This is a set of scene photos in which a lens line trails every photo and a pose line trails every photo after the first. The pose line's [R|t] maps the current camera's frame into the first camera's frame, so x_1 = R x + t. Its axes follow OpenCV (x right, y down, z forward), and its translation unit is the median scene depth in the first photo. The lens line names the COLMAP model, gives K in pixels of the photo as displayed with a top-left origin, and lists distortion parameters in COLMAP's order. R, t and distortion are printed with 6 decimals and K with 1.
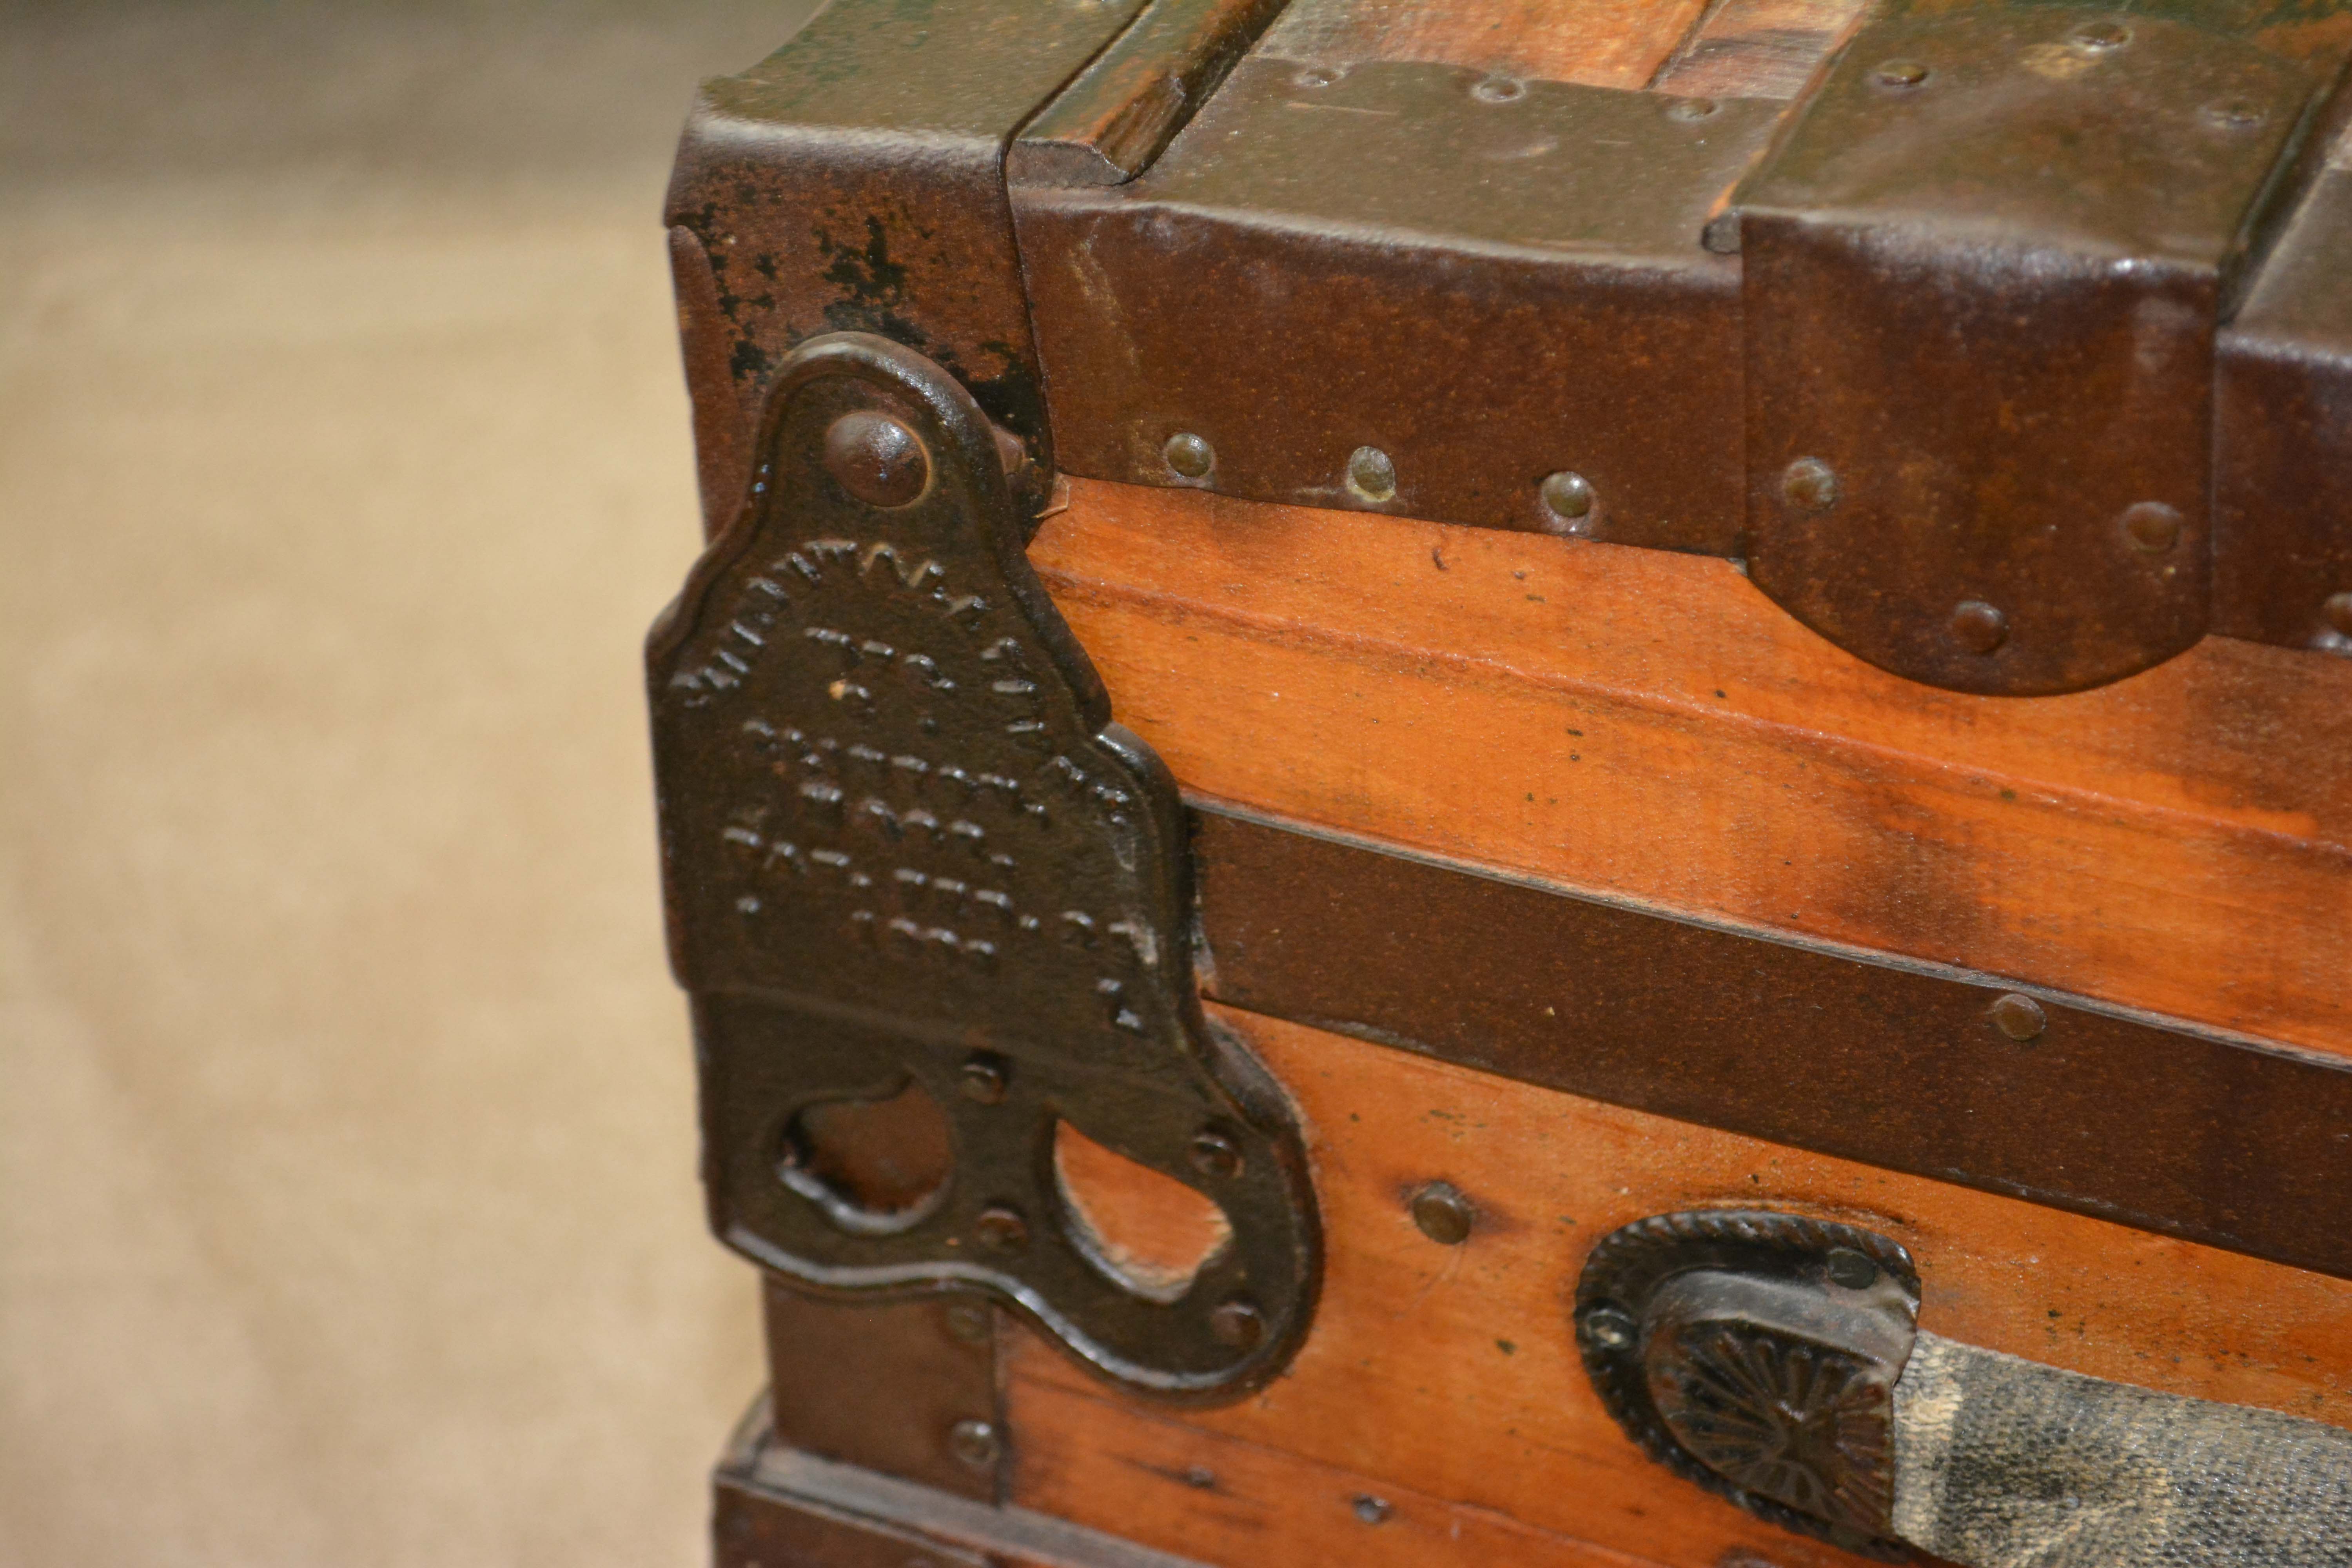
lens RADIAL K [[5272.2, 0, 1165.0], [0, 5272.2, 790.9], [0, 0, 1]] dist [0.051879, -0.226686]
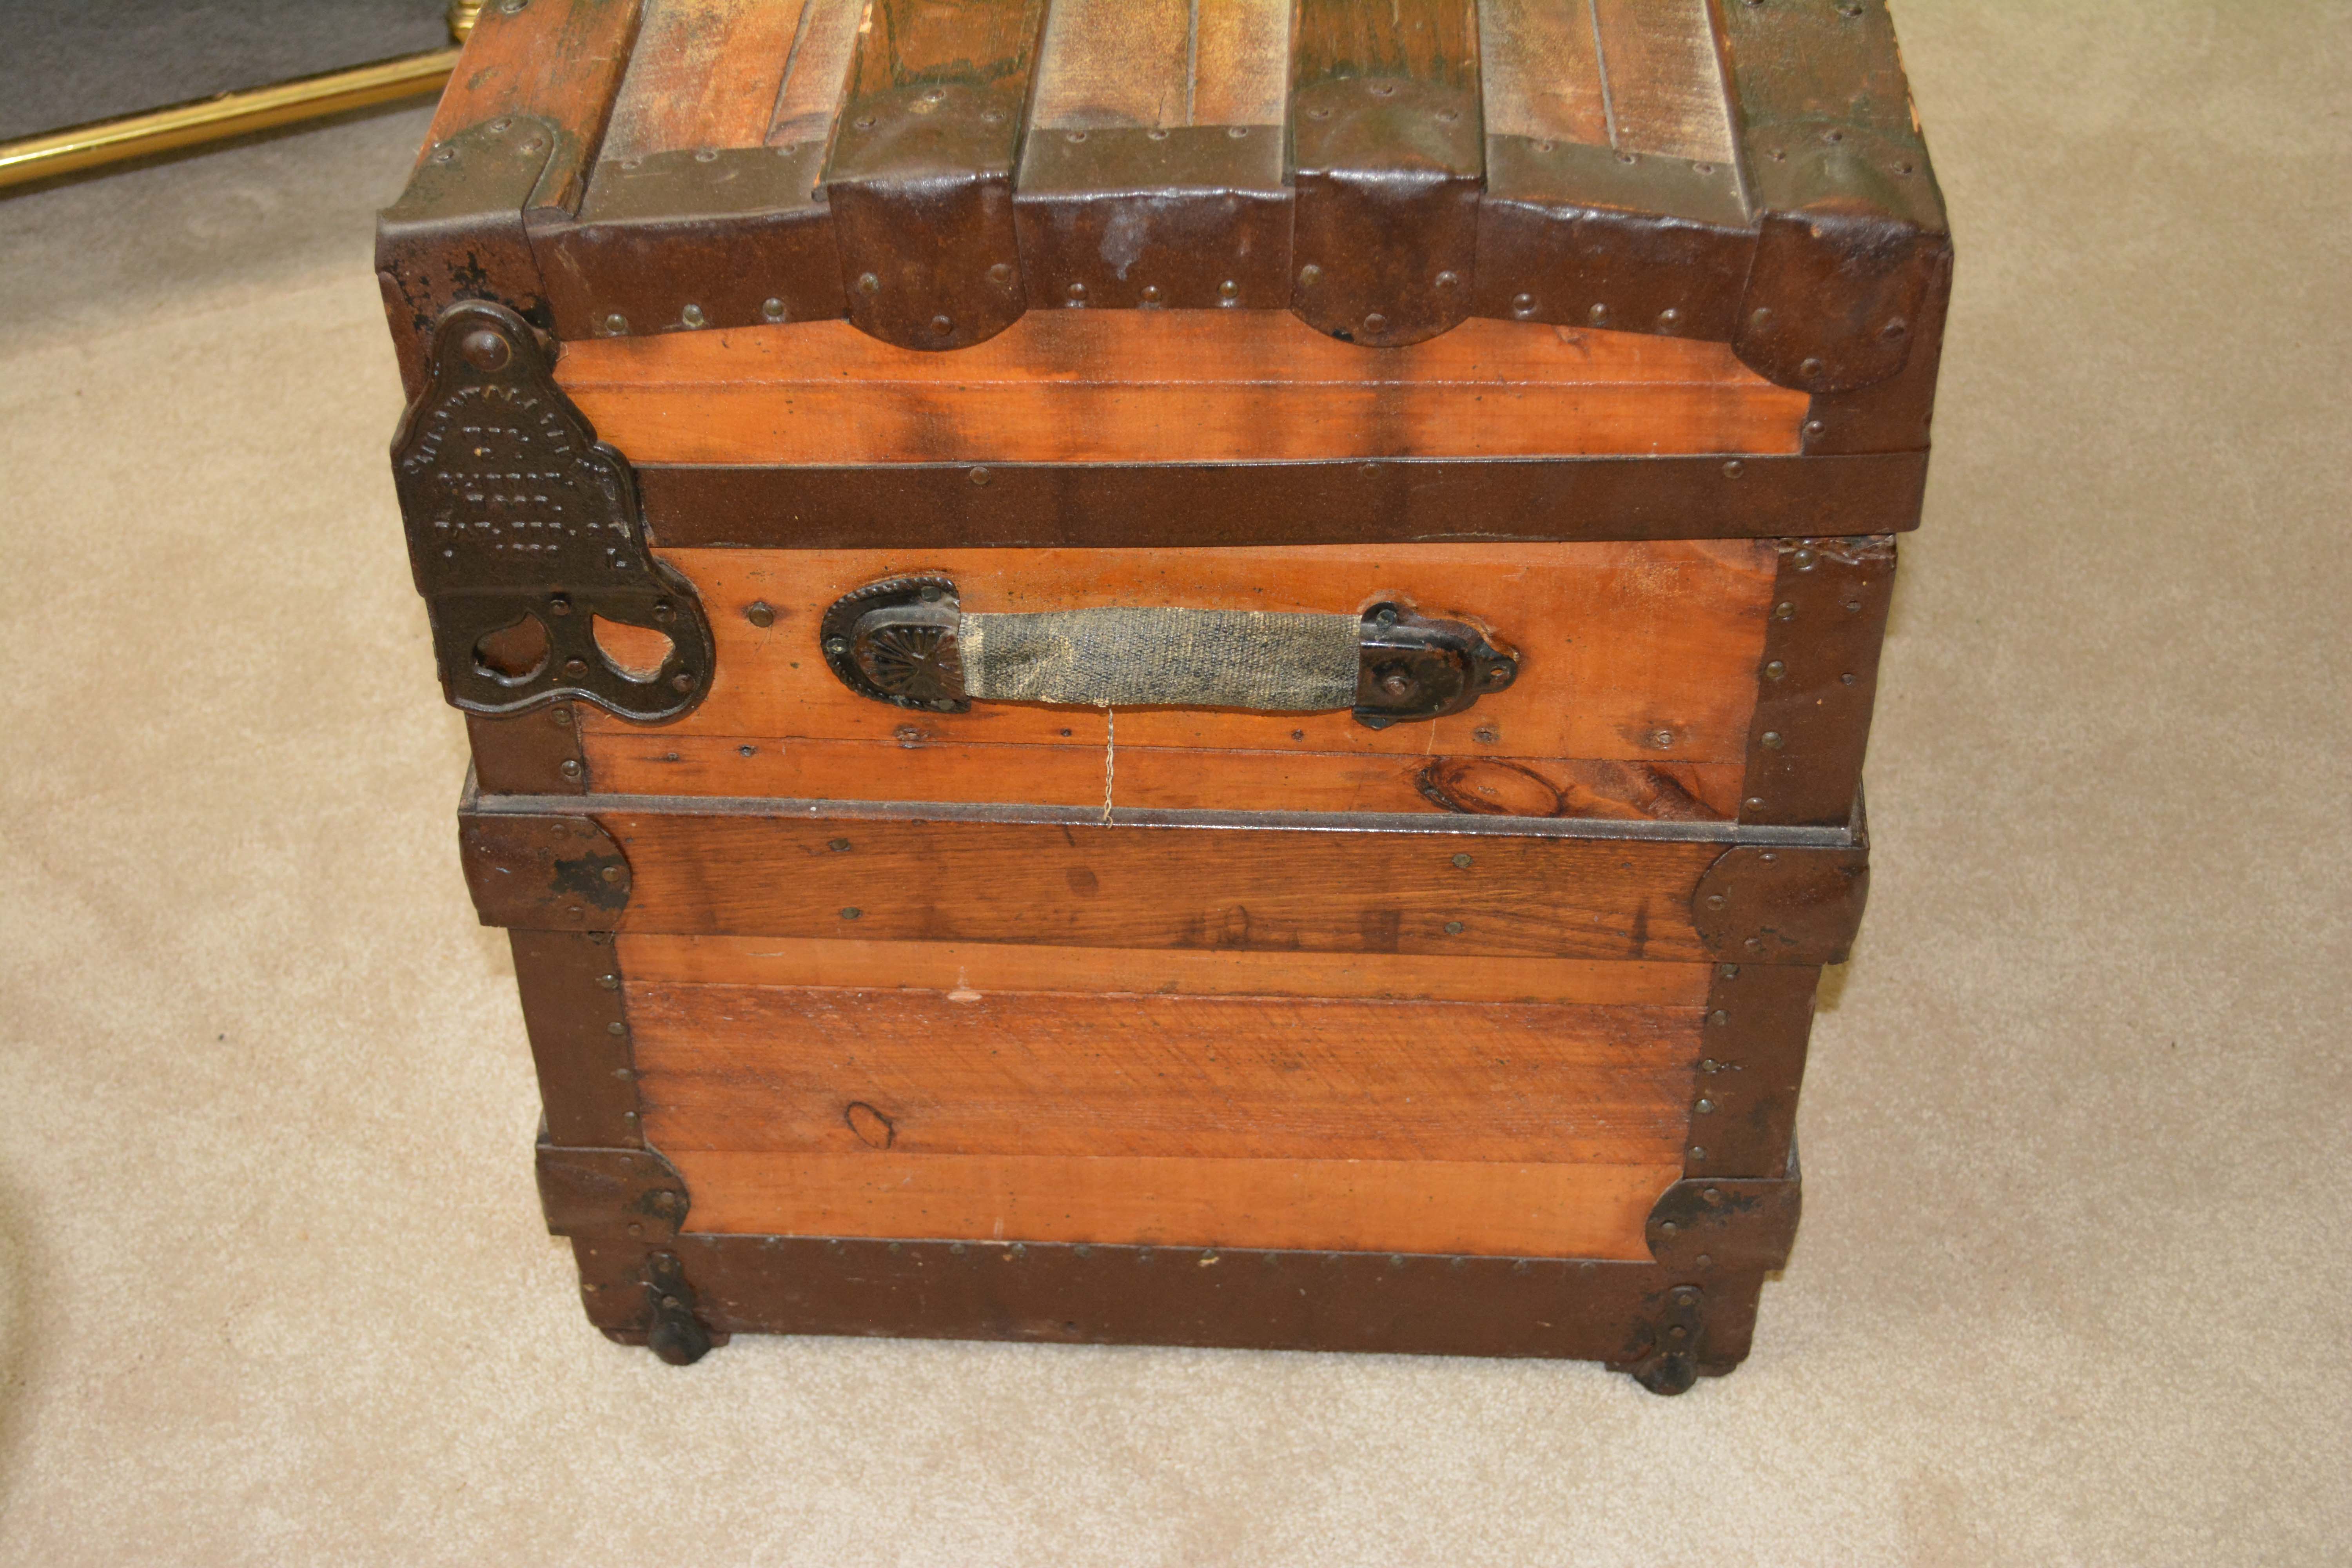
lens RADIAL K [[3075.0, 0, 1176.0], [0, 3075.0, 784.0], [0, 0, 1]] dist [-0.031304, 0.013252]
pose [[0.930479, -0.231083, 0.284269, -0.209134], [0.210533, 0.972326, 0.101282, 0.056378], [-0.299807, -0.034393, 0.953380, -0.465325]]
